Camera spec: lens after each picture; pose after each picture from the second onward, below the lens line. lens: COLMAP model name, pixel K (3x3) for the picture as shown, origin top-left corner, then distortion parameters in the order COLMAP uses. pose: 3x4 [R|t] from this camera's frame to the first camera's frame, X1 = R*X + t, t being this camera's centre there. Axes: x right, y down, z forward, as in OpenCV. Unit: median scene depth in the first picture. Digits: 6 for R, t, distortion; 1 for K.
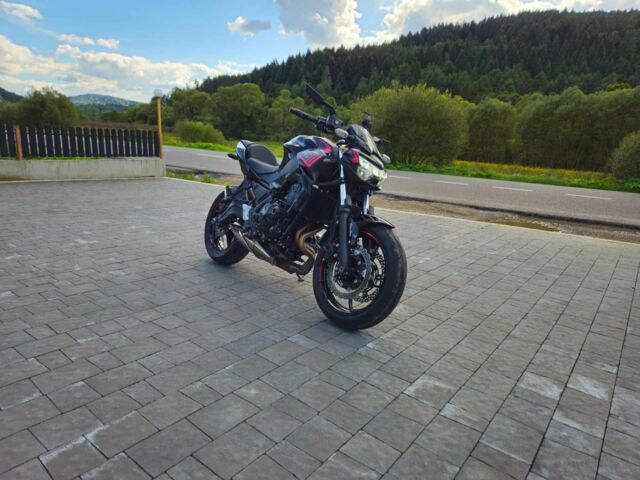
lens RADIAL K [[428.6, 0, 313.7], [0, 428.6, 240.5], [0, 0, 1]] dist [0.051199, -0.038261]
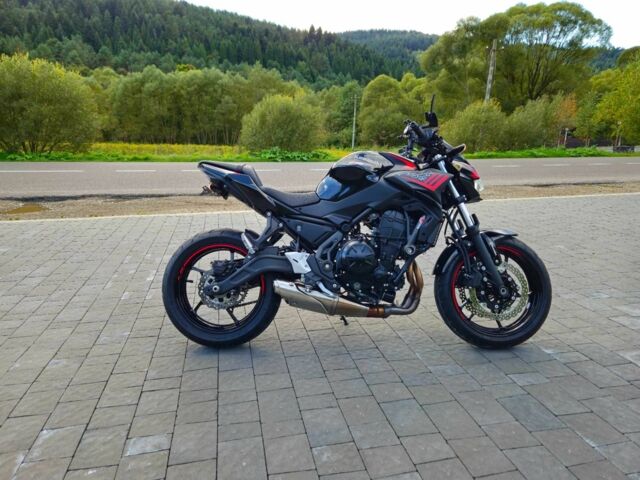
lens RADIAL K [[428.6, 0, 313.7], [0, 428.6, 240.5], [0, 0, 1]] dist [0.051199, -0.038261]
pose [[0.638157, -0.242424, 0.730743, -0.108287], [0.203998, 0.968451, 0.143133, -0.032779], [-0.742388, 0.057728, 0.667478, 0.081908]]
